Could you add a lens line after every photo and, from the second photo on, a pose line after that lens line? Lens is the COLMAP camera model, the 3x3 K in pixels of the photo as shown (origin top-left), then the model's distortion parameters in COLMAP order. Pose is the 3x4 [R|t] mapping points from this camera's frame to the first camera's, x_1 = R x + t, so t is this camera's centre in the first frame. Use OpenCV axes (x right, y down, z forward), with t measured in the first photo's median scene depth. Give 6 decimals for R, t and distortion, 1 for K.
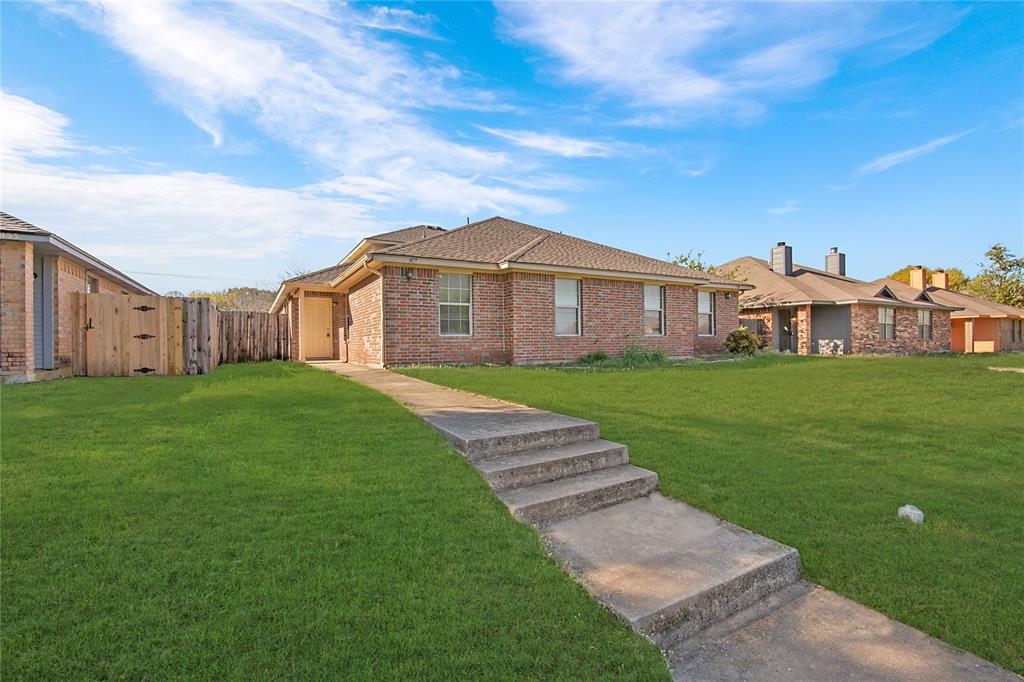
lens RADIAL K [[454.7, 0, 512.5], [0, 454.7, 342.3], [0, 0, 1]] dist [0.003677, -0.001956]
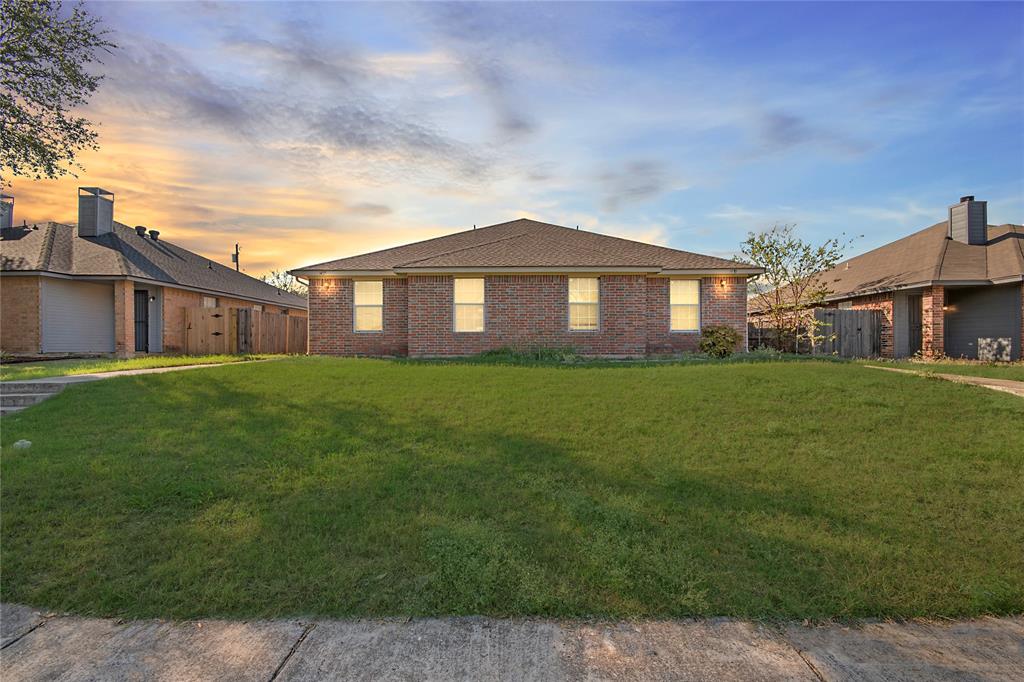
lens RADIAL K [[454.7, 0, 512.7], [0, 454.7, 338.1], [0, 0, 1]] dist [0.003677, -0.001956]
pose [[0.863031, 0.001640, -0.505149, 0.661014], [-0.006792, 0.999942, -0.008357, 0.006900], [0.505106, 0.010644, 0.862992, 0.126283]]
